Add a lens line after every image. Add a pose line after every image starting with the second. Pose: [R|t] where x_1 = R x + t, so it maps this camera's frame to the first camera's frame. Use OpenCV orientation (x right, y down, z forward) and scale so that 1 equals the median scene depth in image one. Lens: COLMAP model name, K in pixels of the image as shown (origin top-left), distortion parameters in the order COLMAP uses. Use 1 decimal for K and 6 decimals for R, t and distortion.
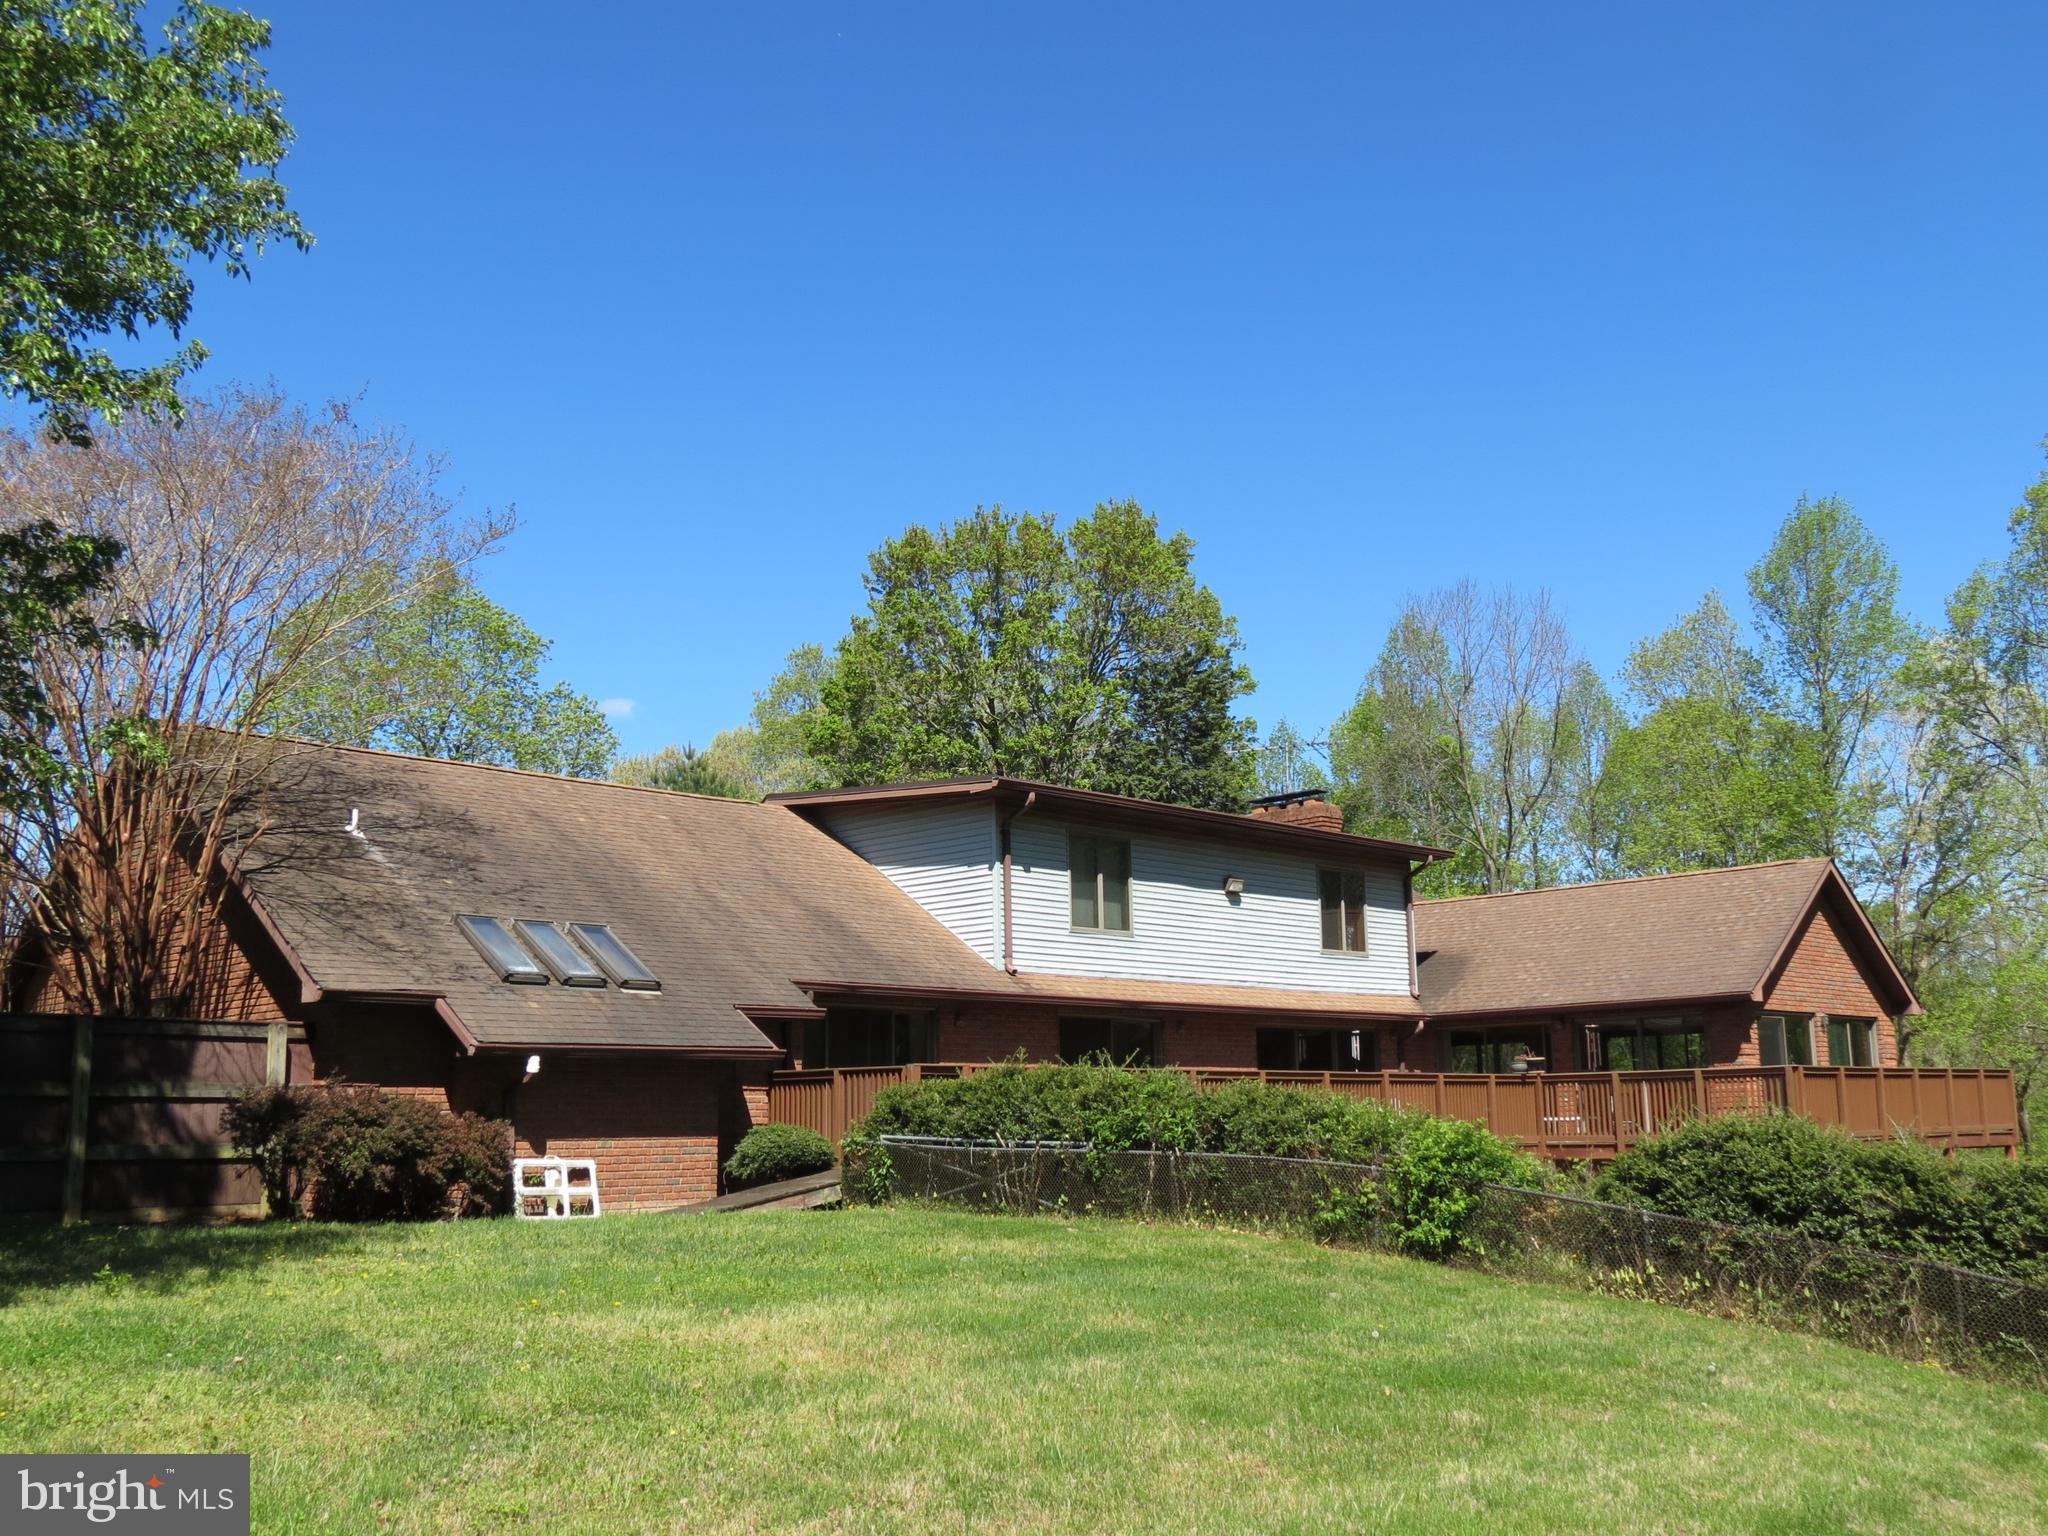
lens RADIAL K [[1991.4, 0, 1024.0], [0, 1991.4, 768.0], [0, 0, 1]] dist [0.015002, 0.007813]
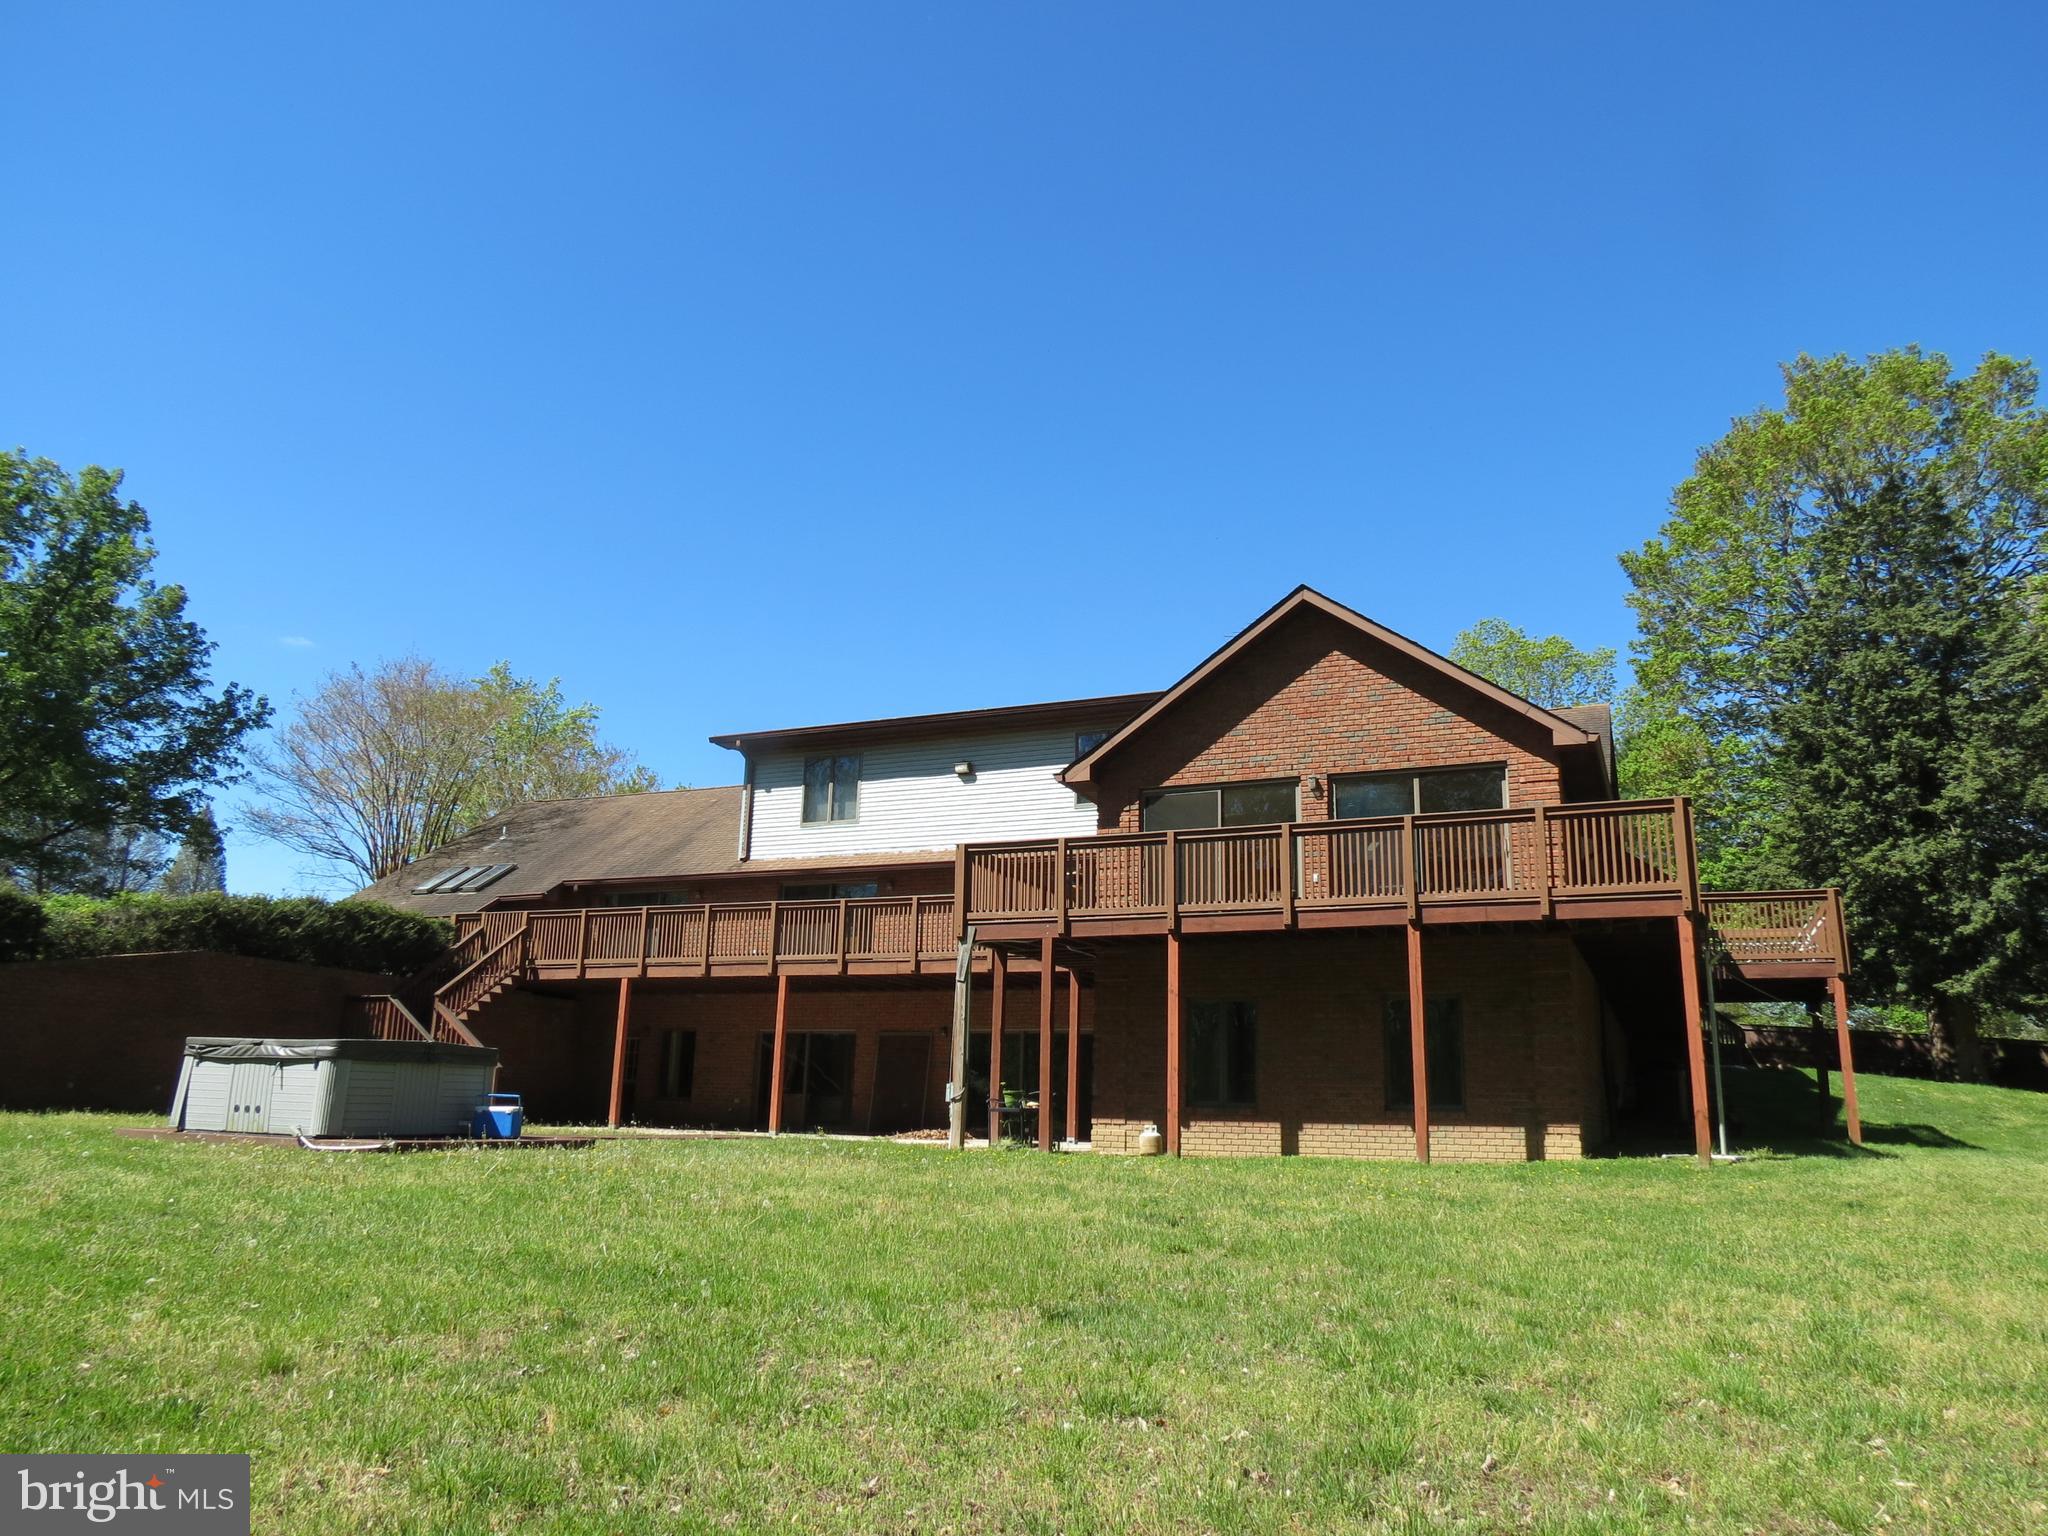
lens RADIAL K [[1467.1, 0, 1019.6], [0, 1467.1, 758.0], [0, 0, 1]] dist [-0.041810, 0.034549]
pose [[0.337180, -0.204016, -0.919069, 0.946515], [0.141040, 0.976166, -0.164947, 0.206435], [0.930815, -0.074009, 0.357918, 0.701961]]
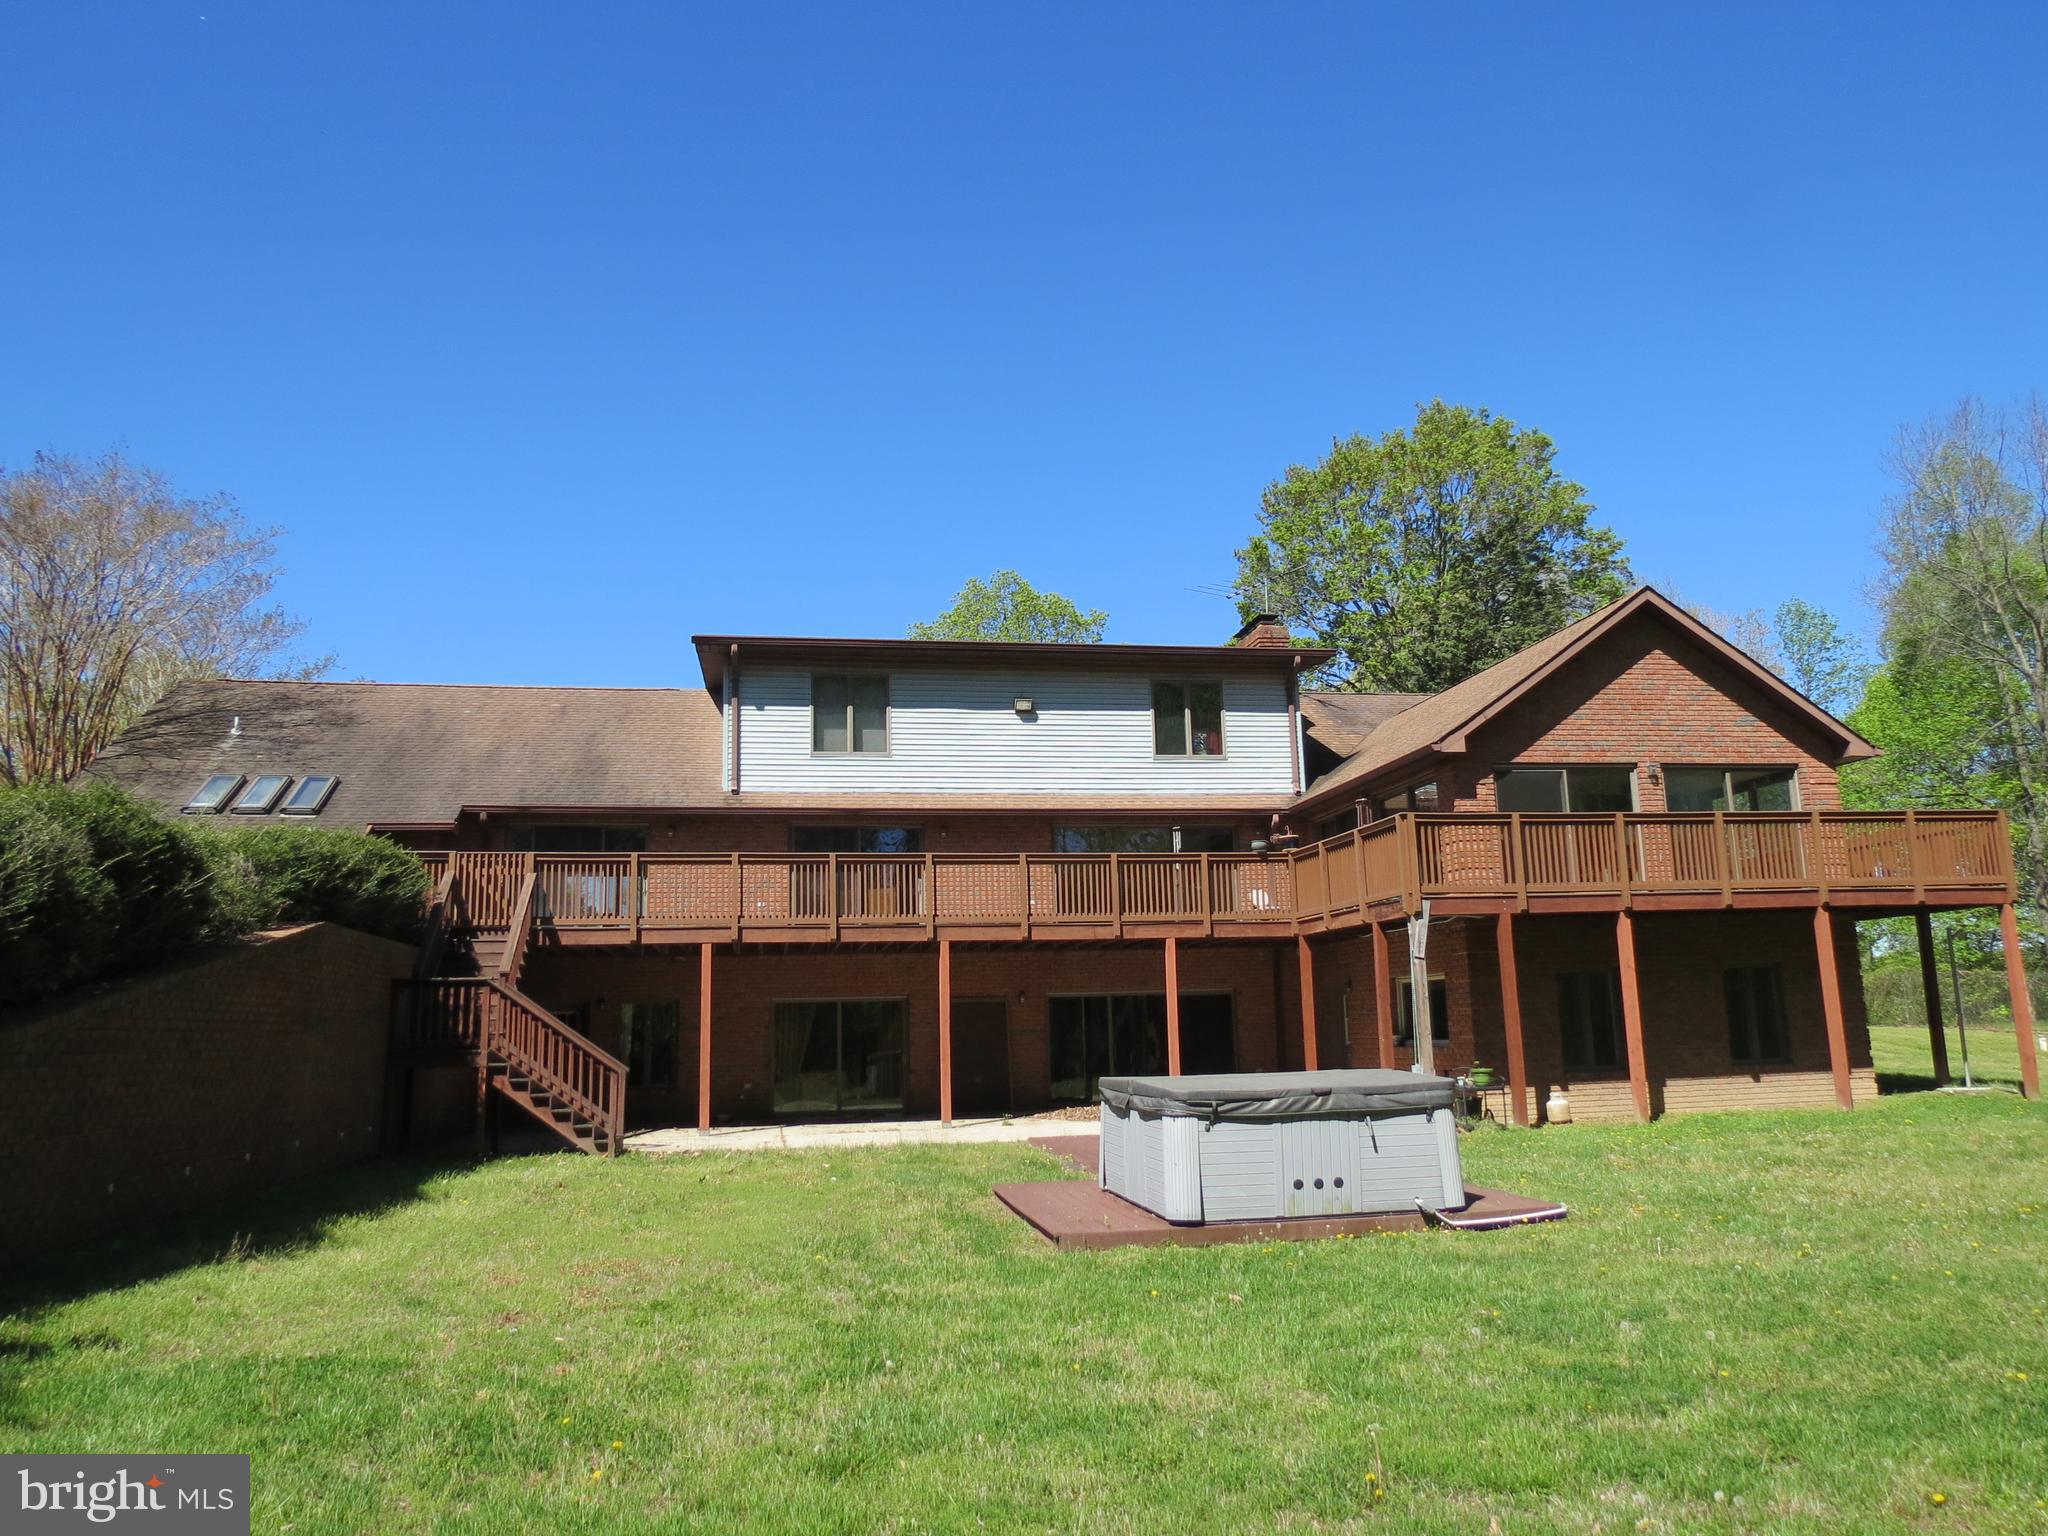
lens RADIAL K [[1467.1, 0, 1019.6], [0, 1467.1, 758.0], [0, 0, 1]] dist [-0.041810, 0.034549]
pose [[0.813427, -0.113557, -0.570475, 0.562616], [0.118555, 0.992538, -0.028527, 0.110853], [0.569457, -0.044428, 0.820820, 0.322309]]
